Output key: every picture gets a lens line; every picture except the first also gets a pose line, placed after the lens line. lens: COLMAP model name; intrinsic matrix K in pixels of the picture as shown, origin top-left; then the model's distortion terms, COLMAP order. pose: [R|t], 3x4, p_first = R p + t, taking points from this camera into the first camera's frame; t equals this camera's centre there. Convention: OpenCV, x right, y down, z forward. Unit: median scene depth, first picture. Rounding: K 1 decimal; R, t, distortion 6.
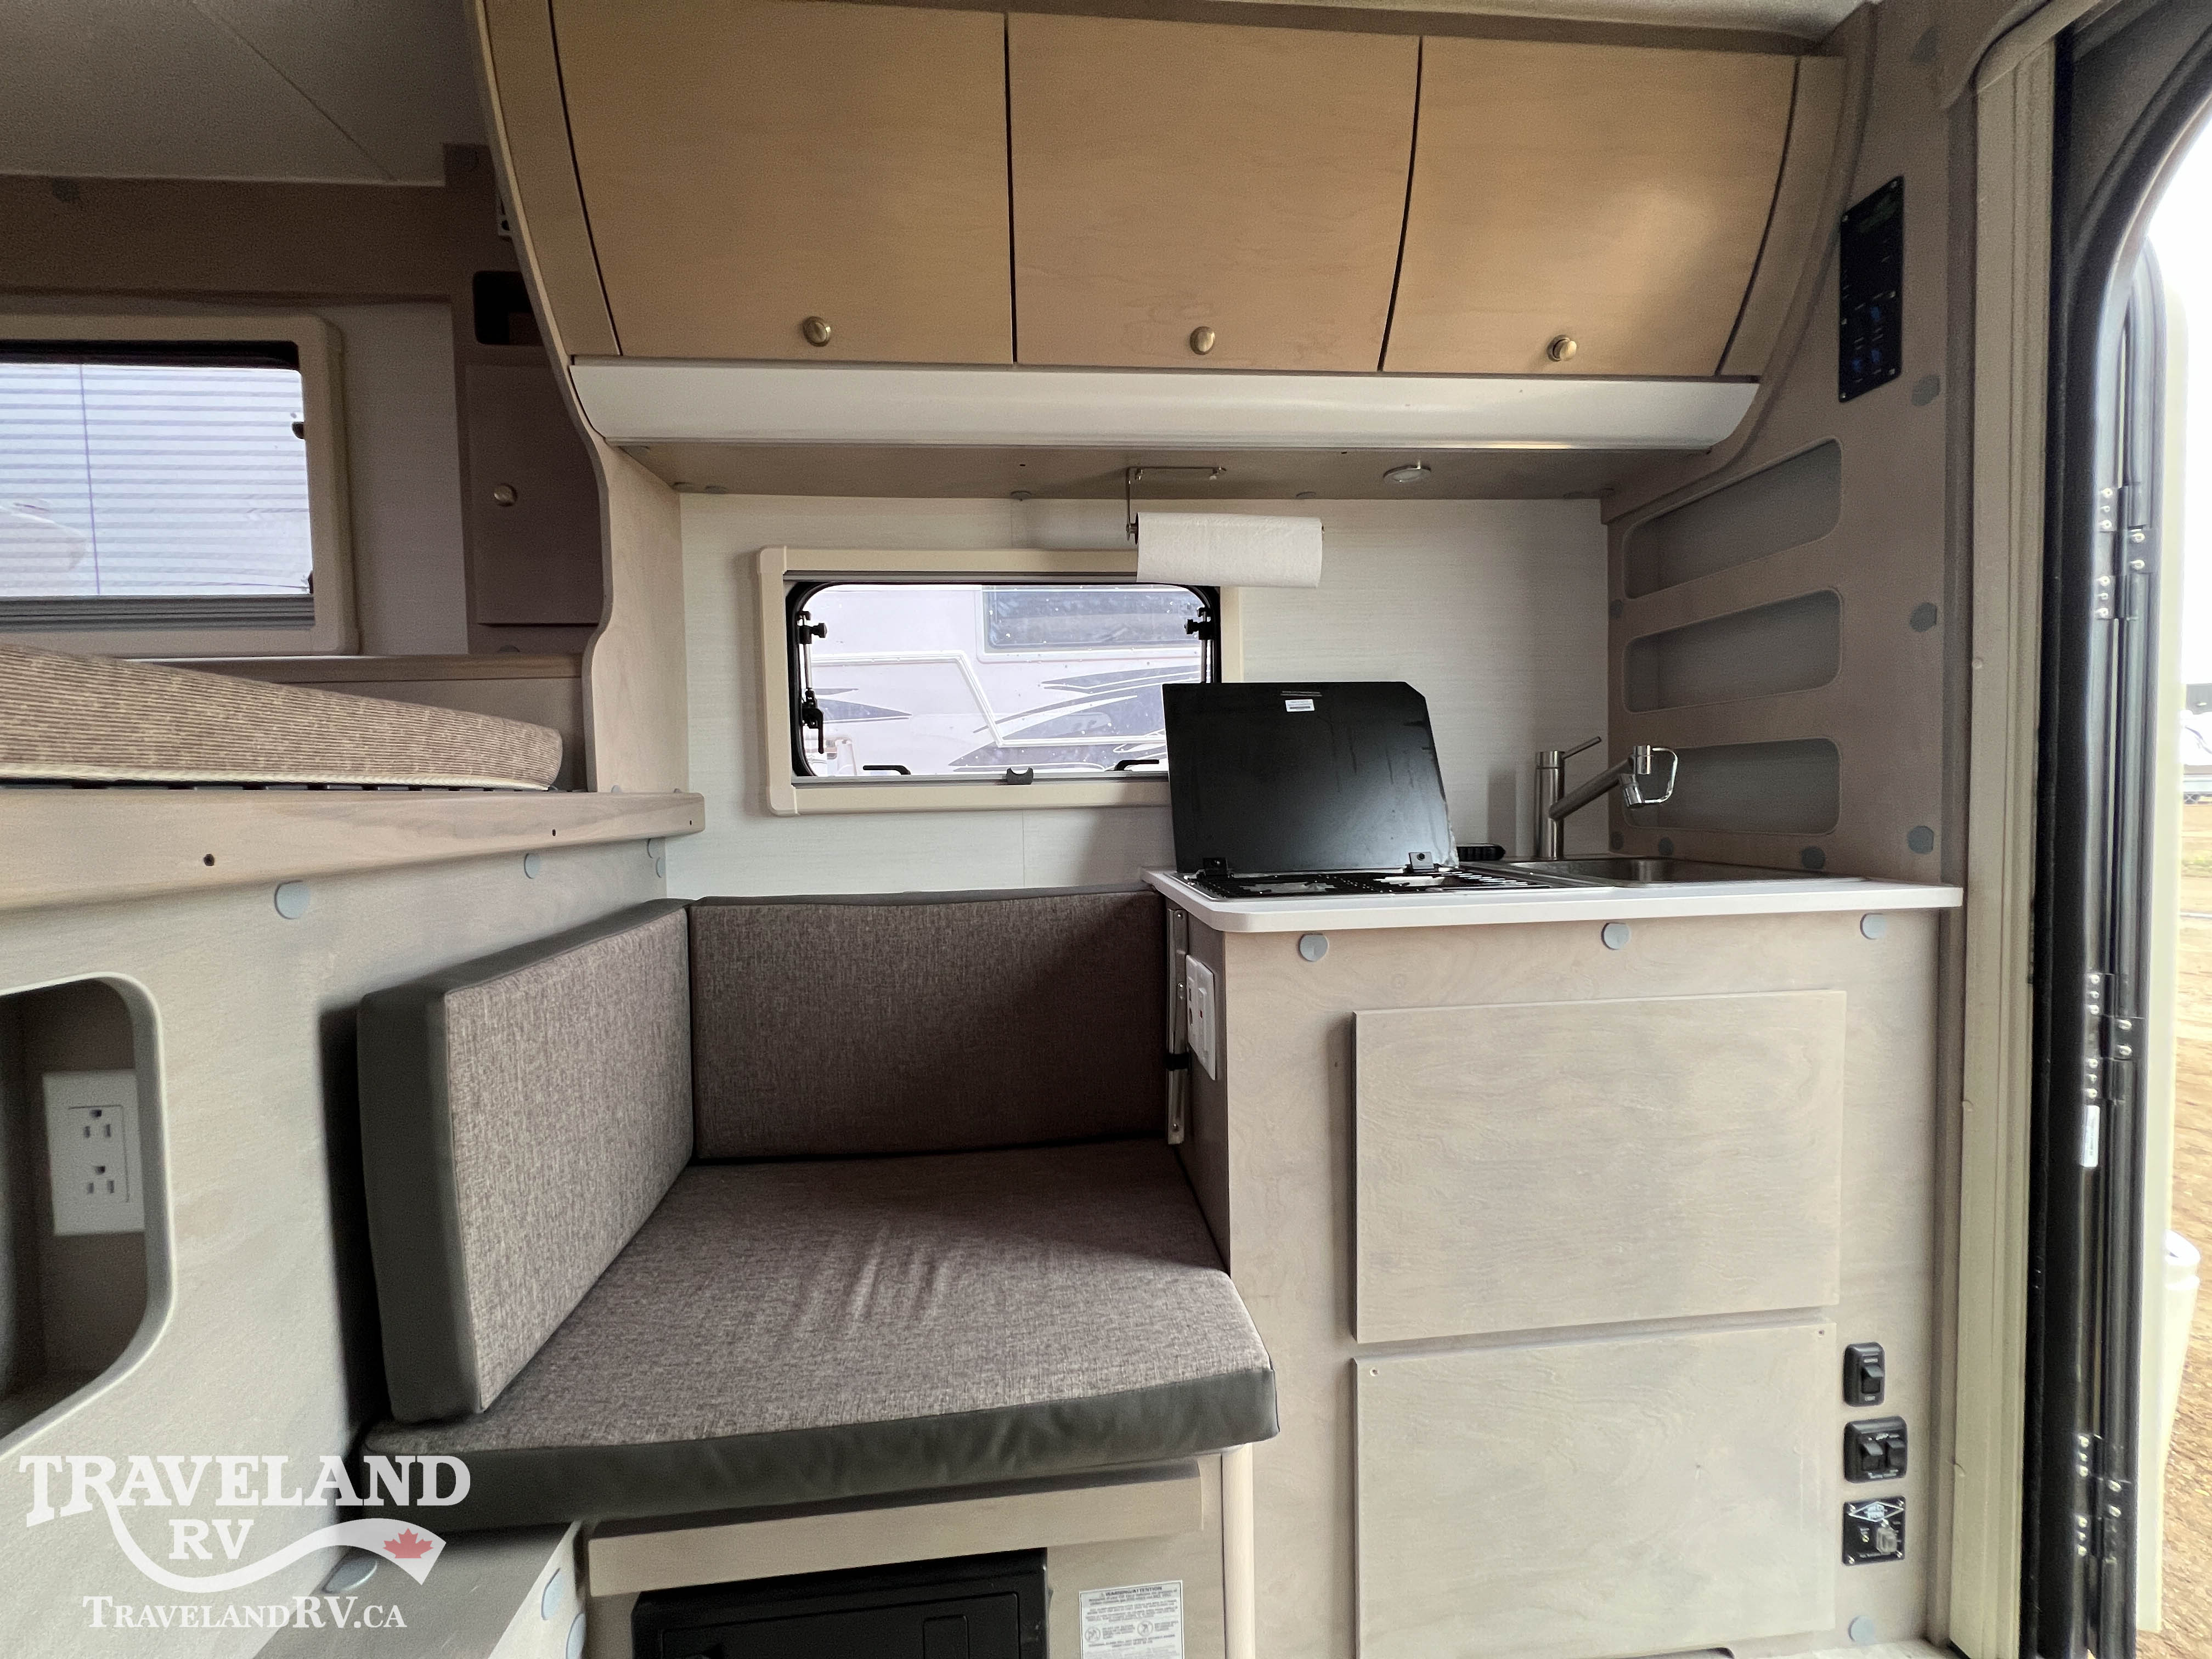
lens RADIAL K [[882.3, 0, 1107.4], [0, 882.3, 831.7], [0, 0, 1]] dist [0.000118, -0.000702]
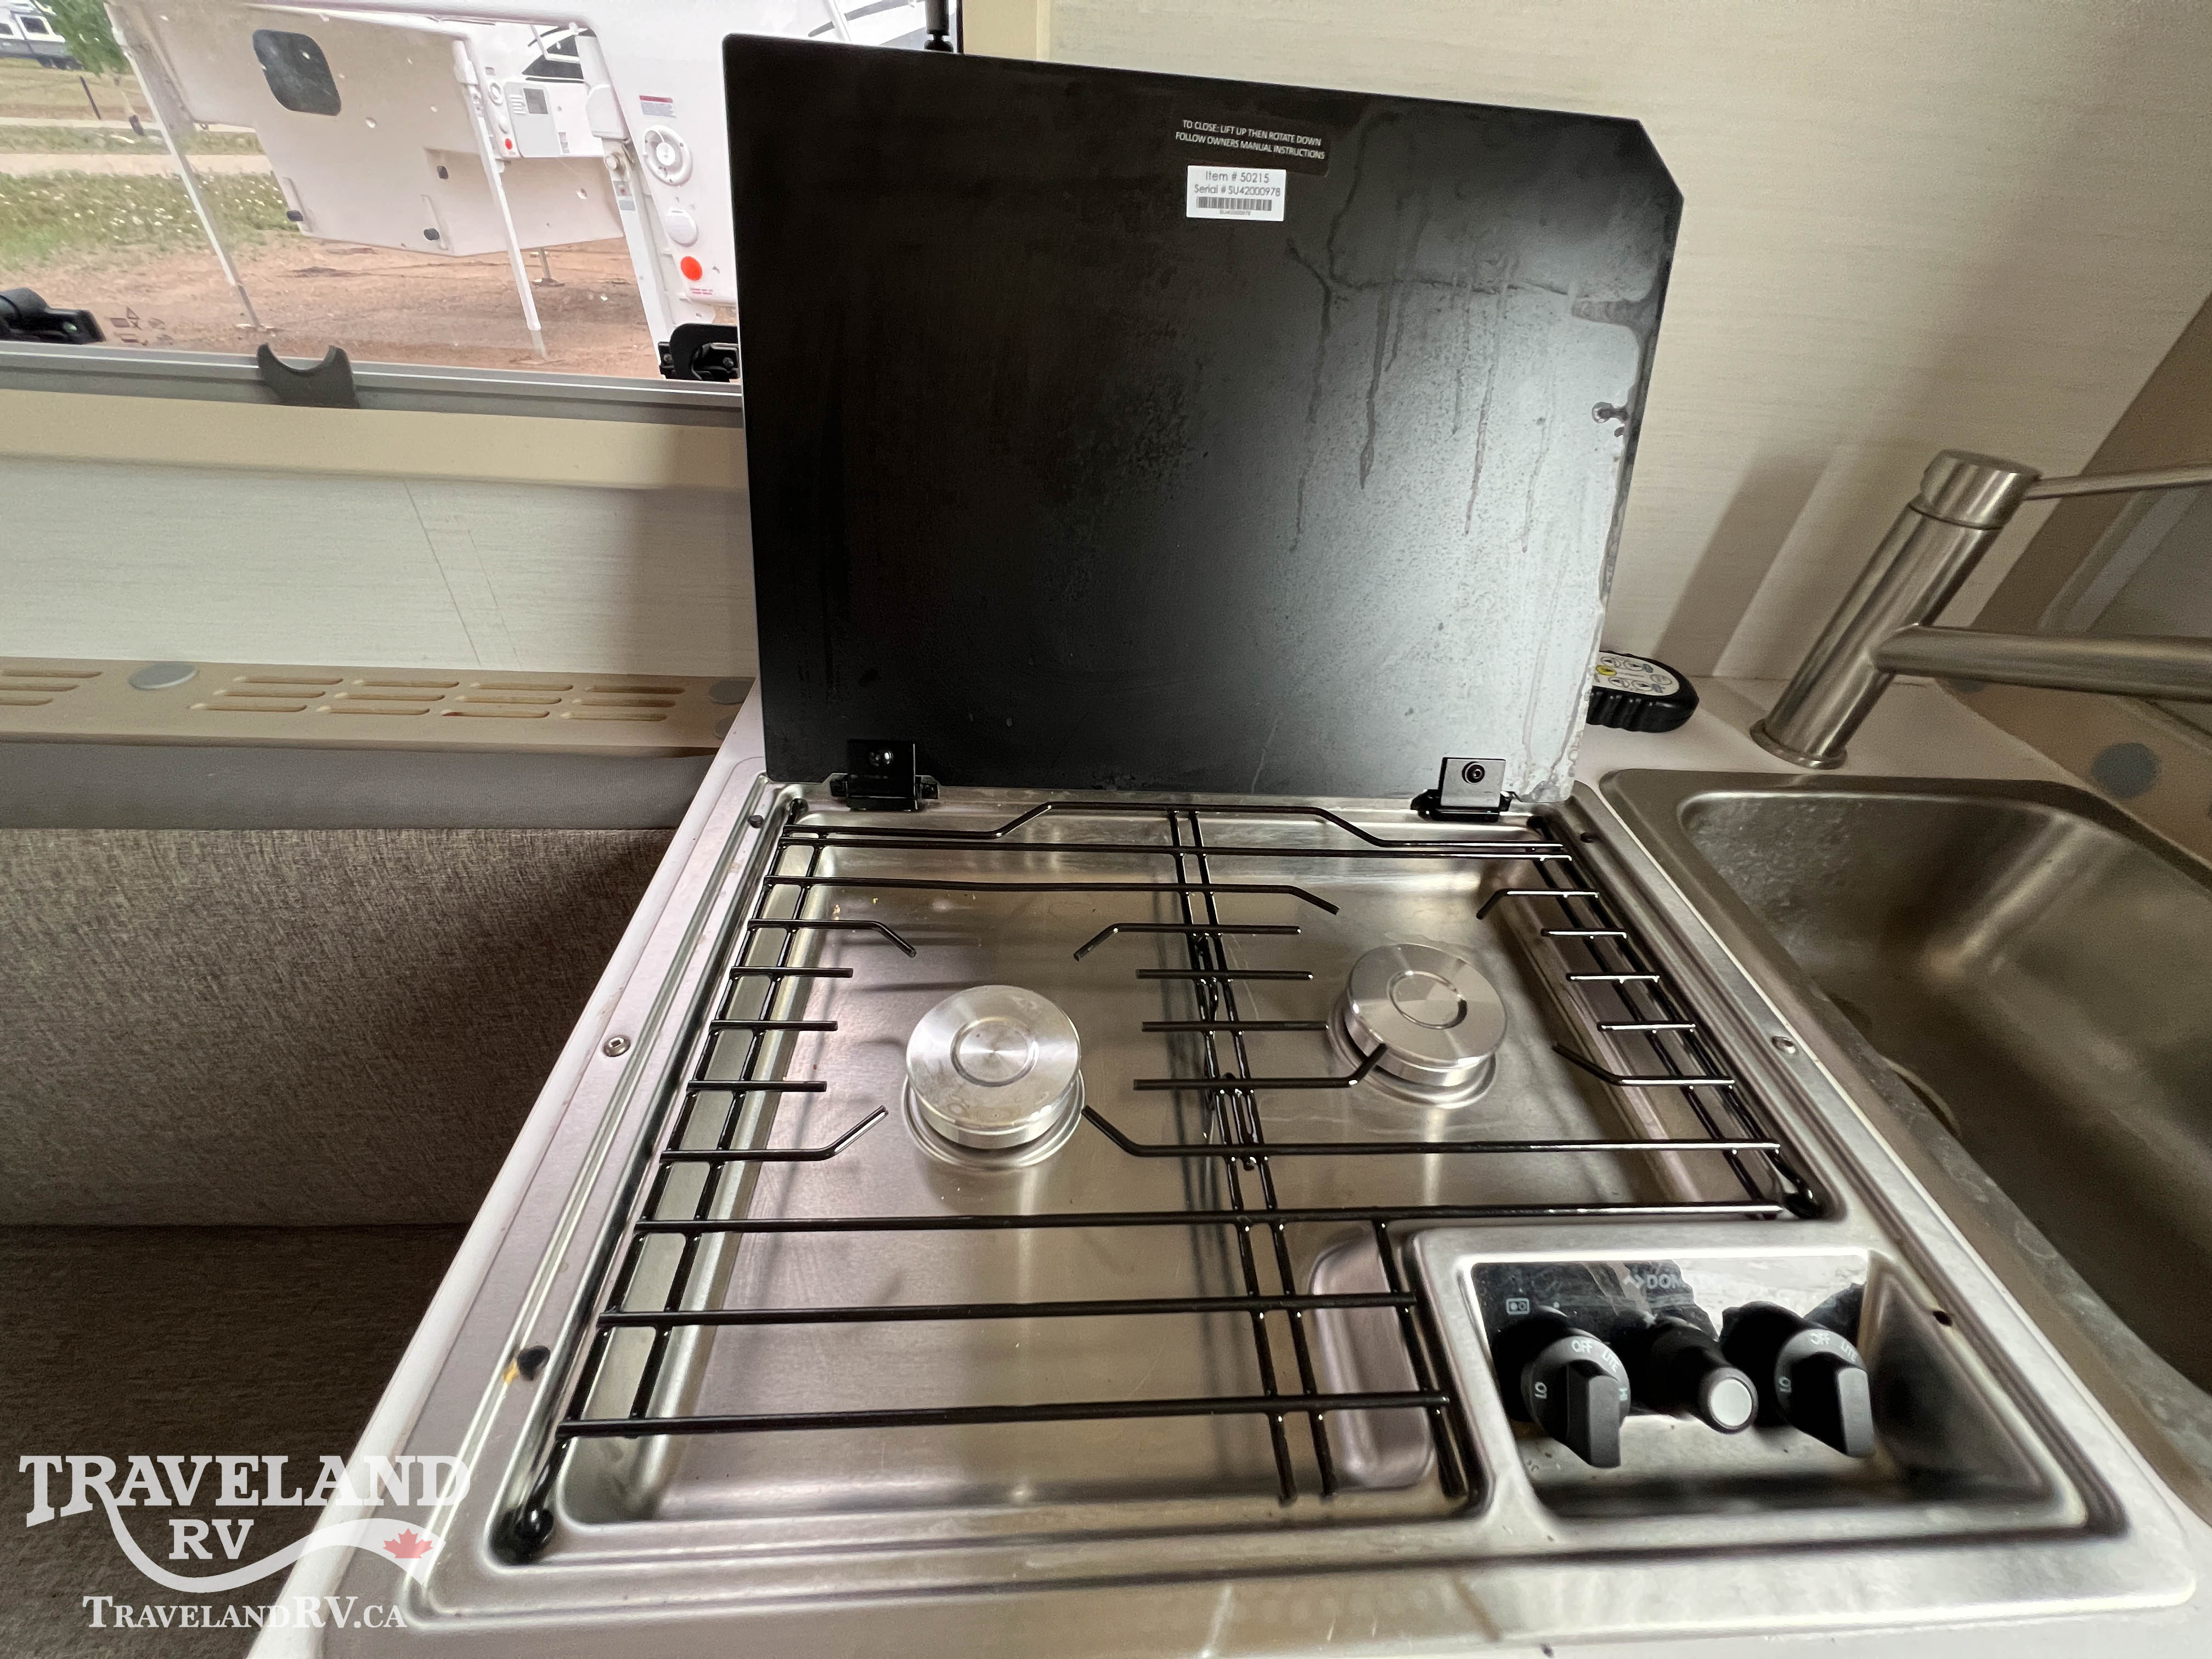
lens RADIAL K [[882.3, 0, 1109.6], [0, 882.3, 821.3], [0, 0, 1]] dist [0.000118, -0.000702]
pose [[0.995339, 0.093089, 0.025180, 0.190201], [-0.090069, 0.804096, 0.587637, -0.144333], [0.034455, -0.587166, 0.808733, 0.654470]]
